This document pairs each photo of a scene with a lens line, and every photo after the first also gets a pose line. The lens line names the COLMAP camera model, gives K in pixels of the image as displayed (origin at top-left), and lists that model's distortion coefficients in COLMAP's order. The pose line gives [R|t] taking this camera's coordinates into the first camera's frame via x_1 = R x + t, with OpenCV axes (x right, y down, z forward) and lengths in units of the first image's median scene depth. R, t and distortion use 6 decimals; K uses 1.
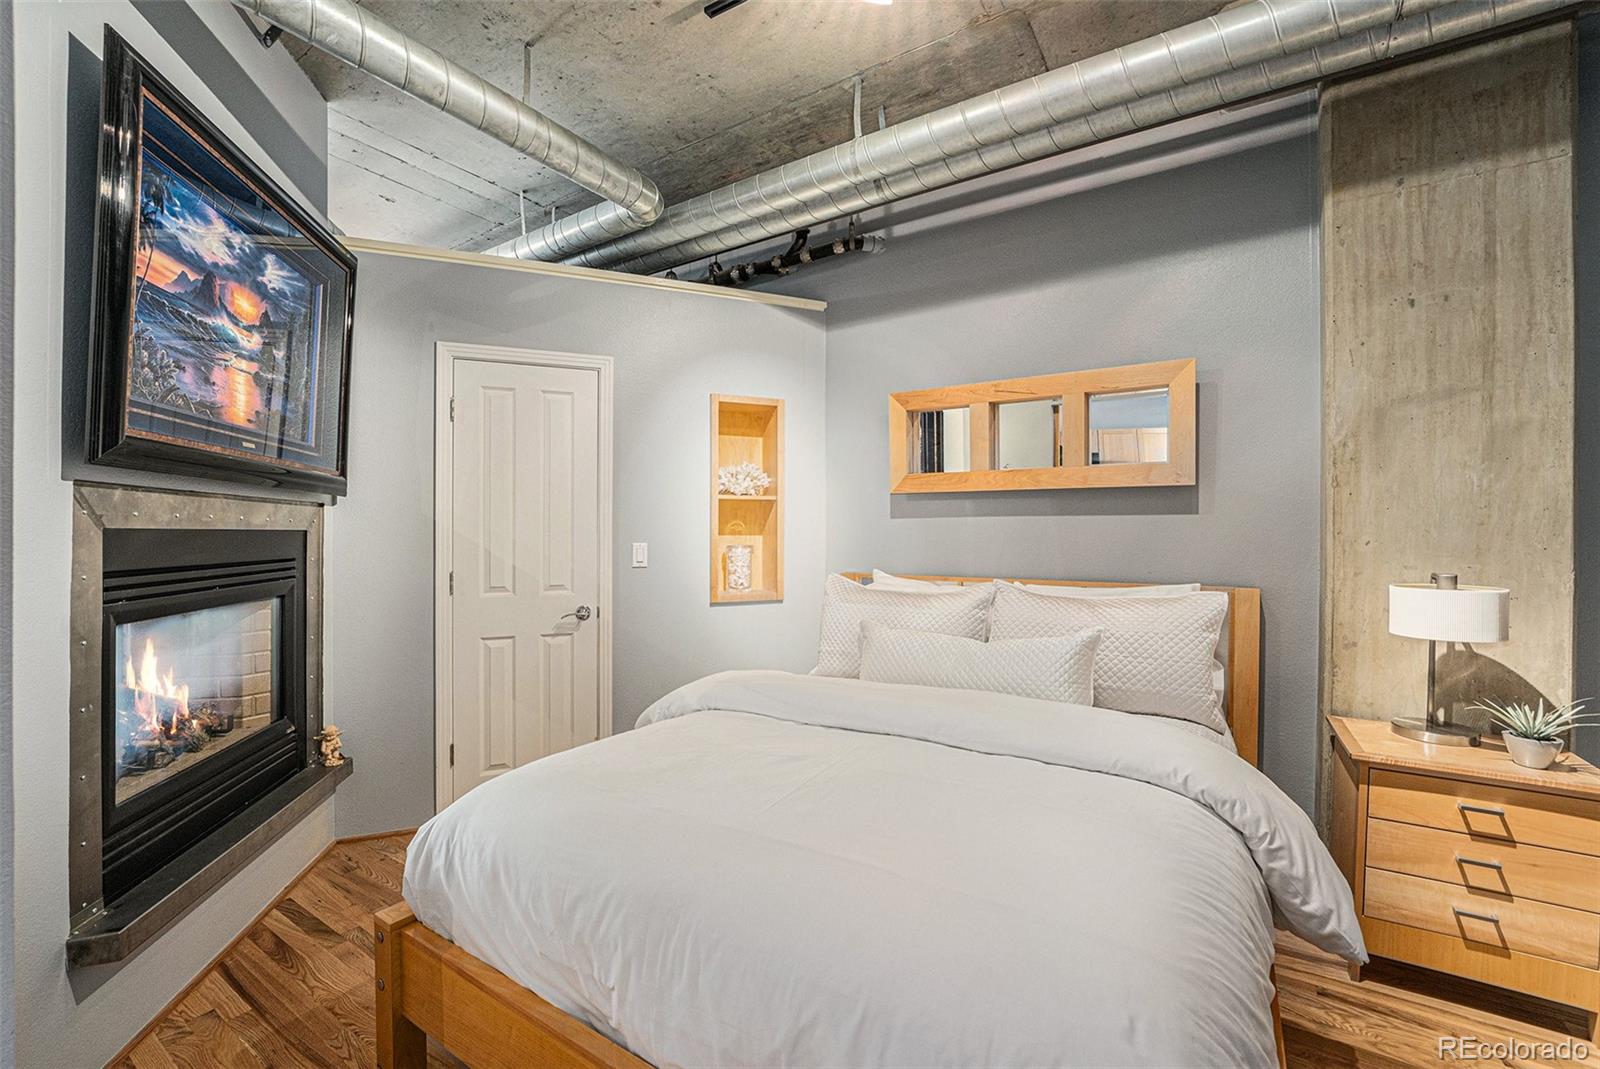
lens RADIAL K [[661.1, 0, 790.9], [0, 661.1, 530.0], [0, 0, 1]] dist [-0.026700, 0.003159]
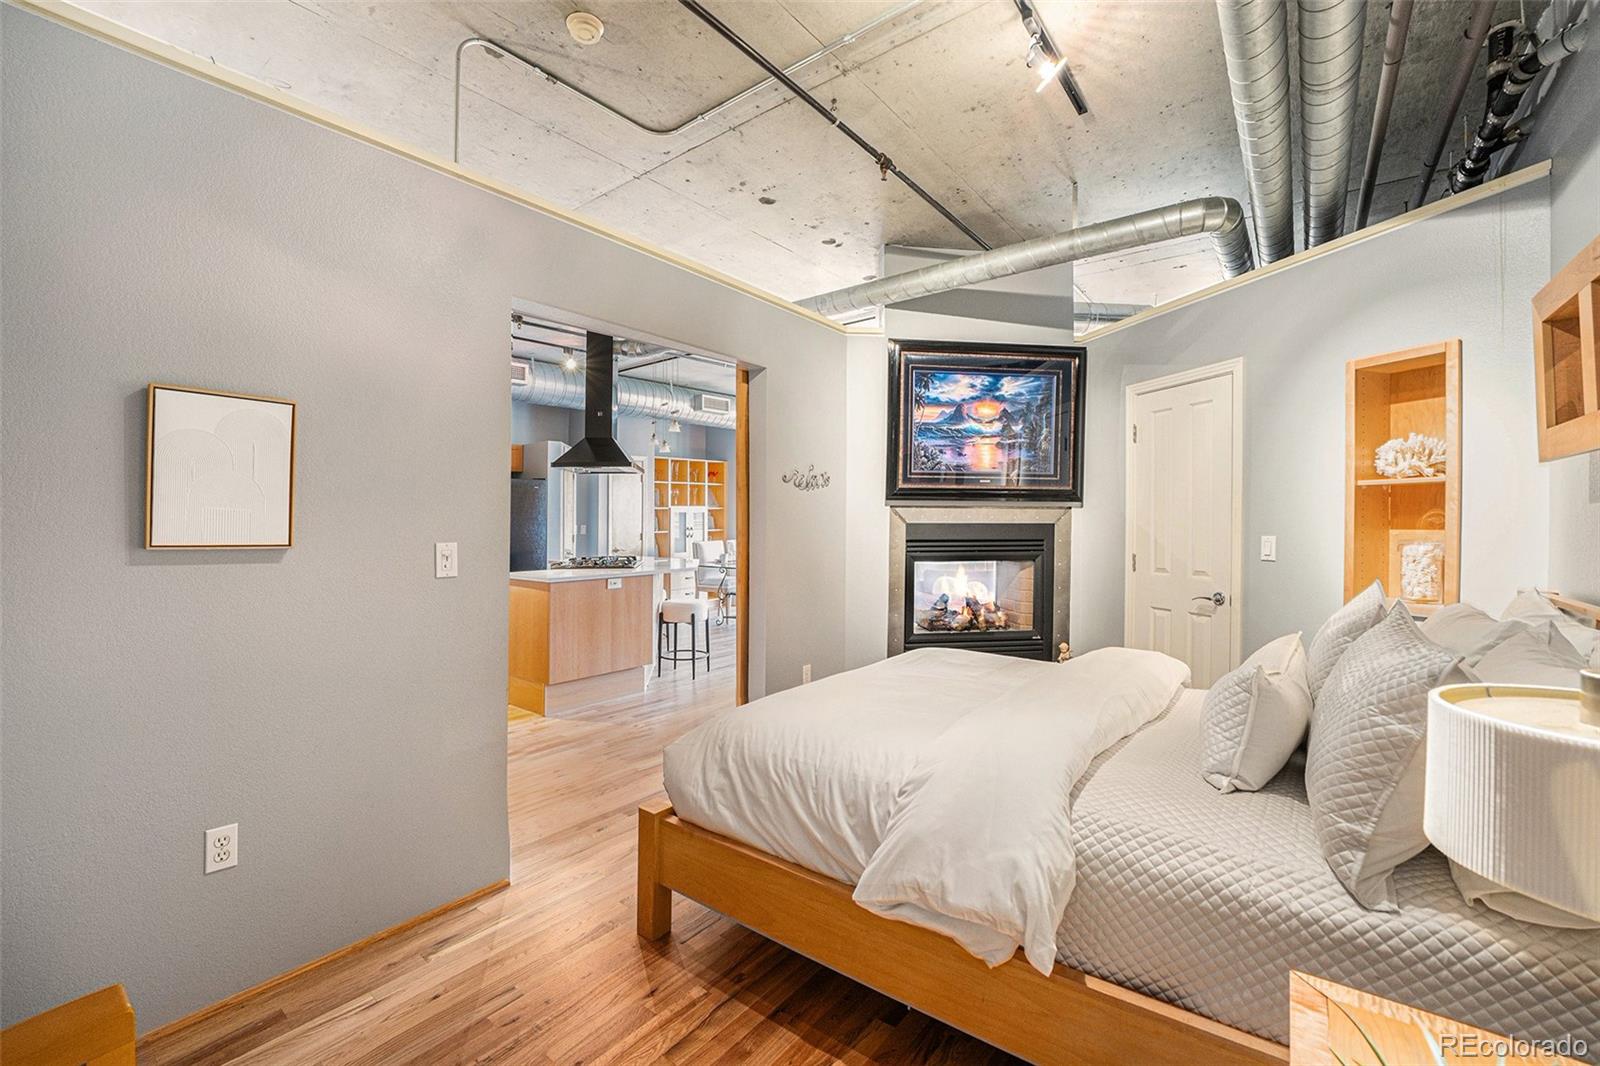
lens RADIAL K [[661.1, 0, 793.2], [0, 661.1, 503.7], [0, 0, 1]] dist [-0.026700, 0.003159]
pose [[-0.083864, -0.027531, -0.996097, 1.161194], [0.002914, 0.999607, -0.027873, -0.005716], [0.996473, -0.005240, -0.083751, 0.542474]]
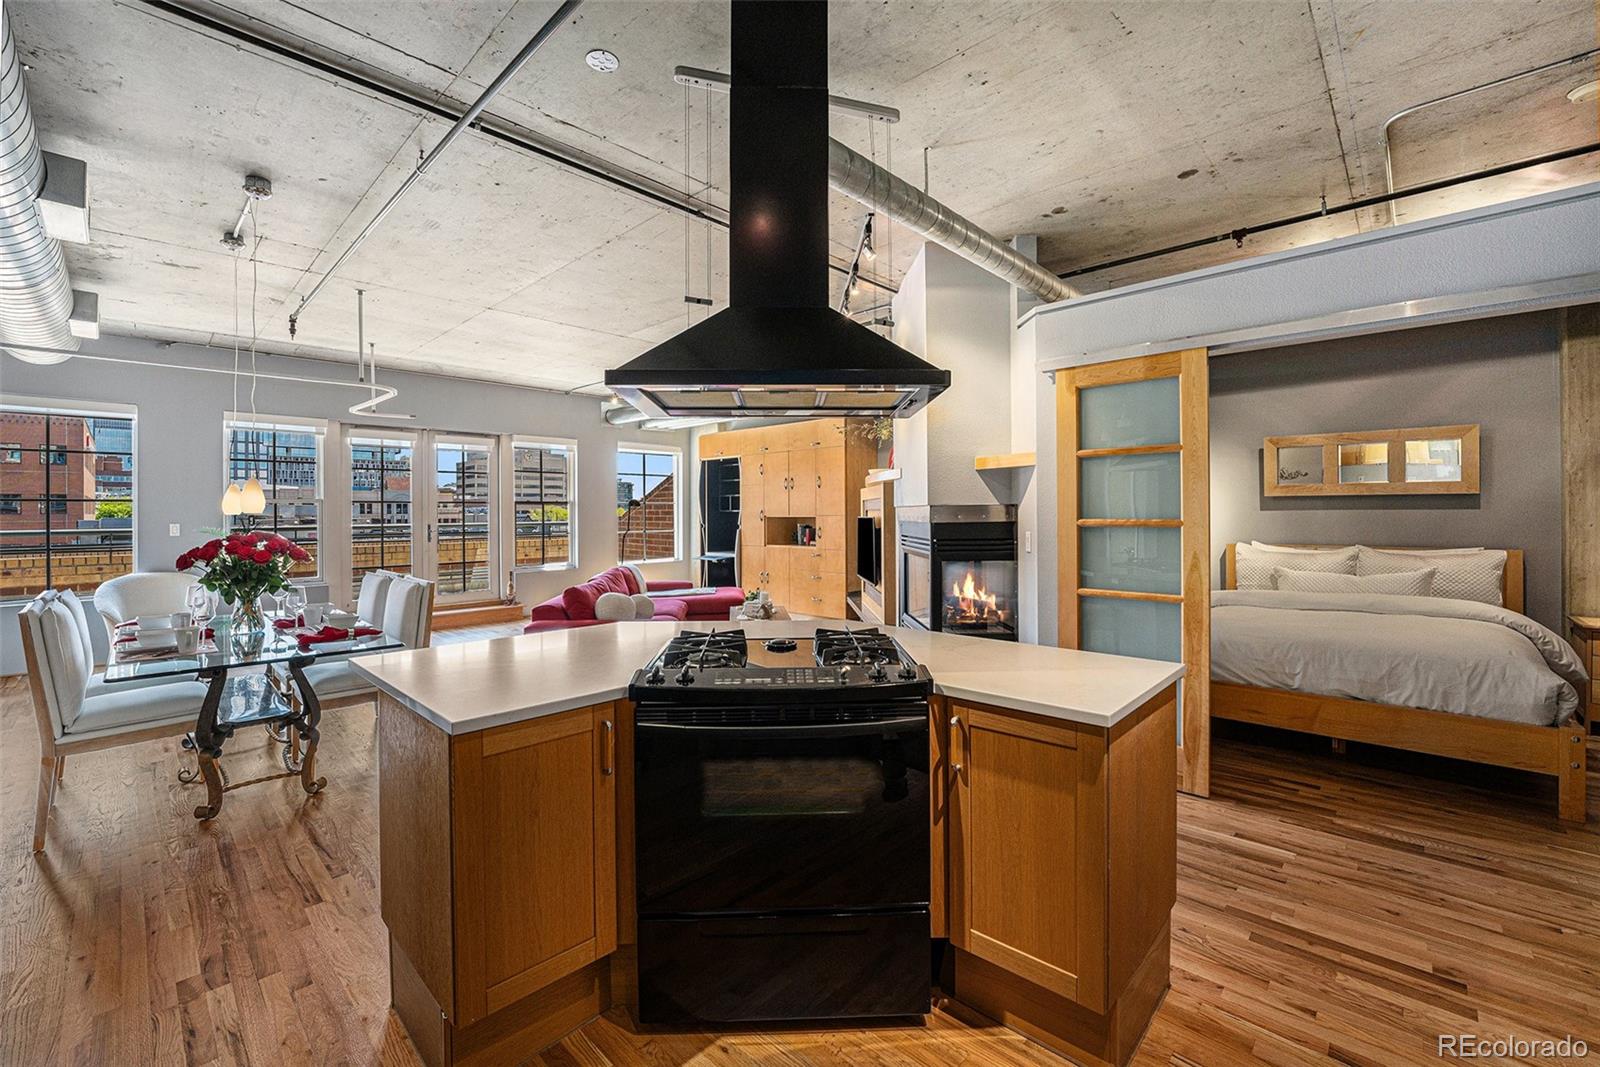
lens RADIAL K [[661.1, 0, 791.4], [0, 661.1, 514.0], [0, 0, 1]] dist [-0.026700, 0.003159]
pose [[0.982259, -0.015186, -0.186915, -1.077996], [0.015691, 0.999876, 0.001222, -0.049823], [0.186873, -0.004134, 0.982375, -1.294395]]
